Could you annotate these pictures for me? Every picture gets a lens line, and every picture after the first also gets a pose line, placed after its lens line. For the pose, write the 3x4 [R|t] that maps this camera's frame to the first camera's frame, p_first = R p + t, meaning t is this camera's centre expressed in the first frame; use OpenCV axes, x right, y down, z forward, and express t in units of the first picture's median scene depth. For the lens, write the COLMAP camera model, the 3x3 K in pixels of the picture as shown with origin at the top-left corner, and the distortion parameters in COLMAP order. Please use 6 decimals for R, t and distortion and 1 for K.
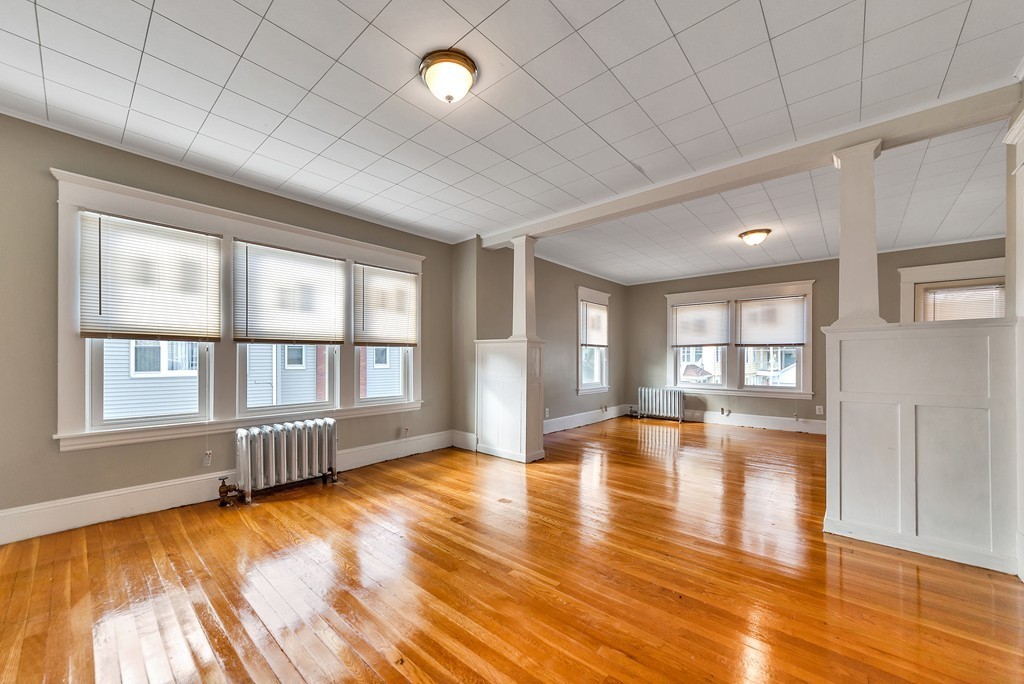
lens RADIAL K [[392.3, 0, 478.0], [0, 392.3, 357.1], [0, 0, 1]] dist [0.004437, 0.000413]
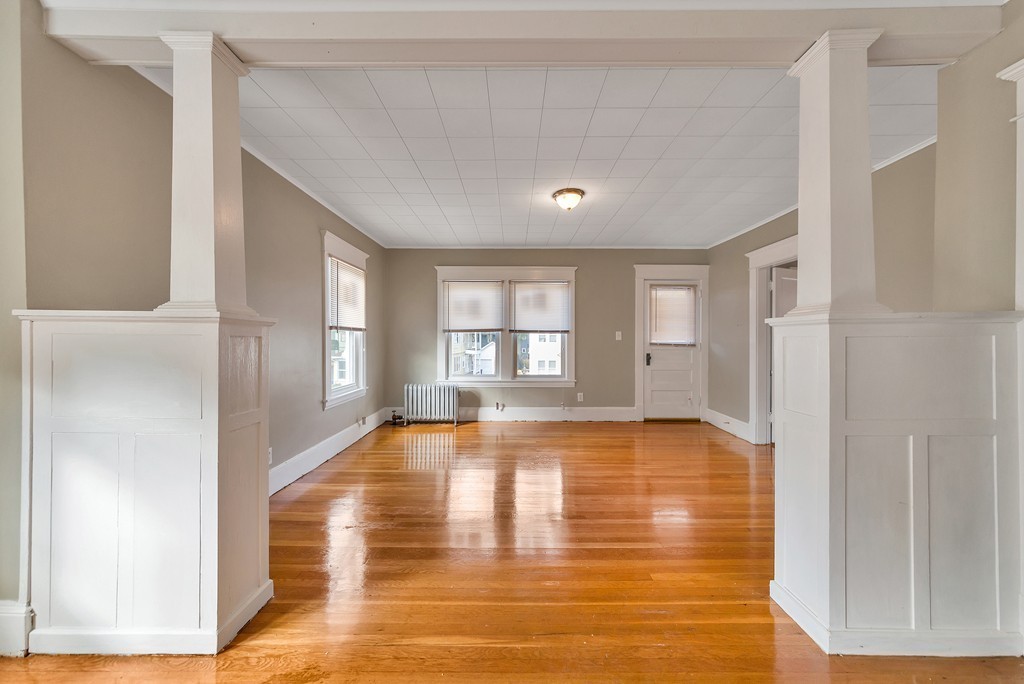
lens RADIAL K [[392.3, 0, 512.6], [0, 392.3, 341.1], [0, 0, 1]] dist [0.004437, 0.000413]
pose [[0.724115, -0.005355, 0.689659, 0.043152], [-0.001376, 0.999957, 0.009209, -0.015190], [-0.689678, -0.007617, 0.724076, 0.336608]]
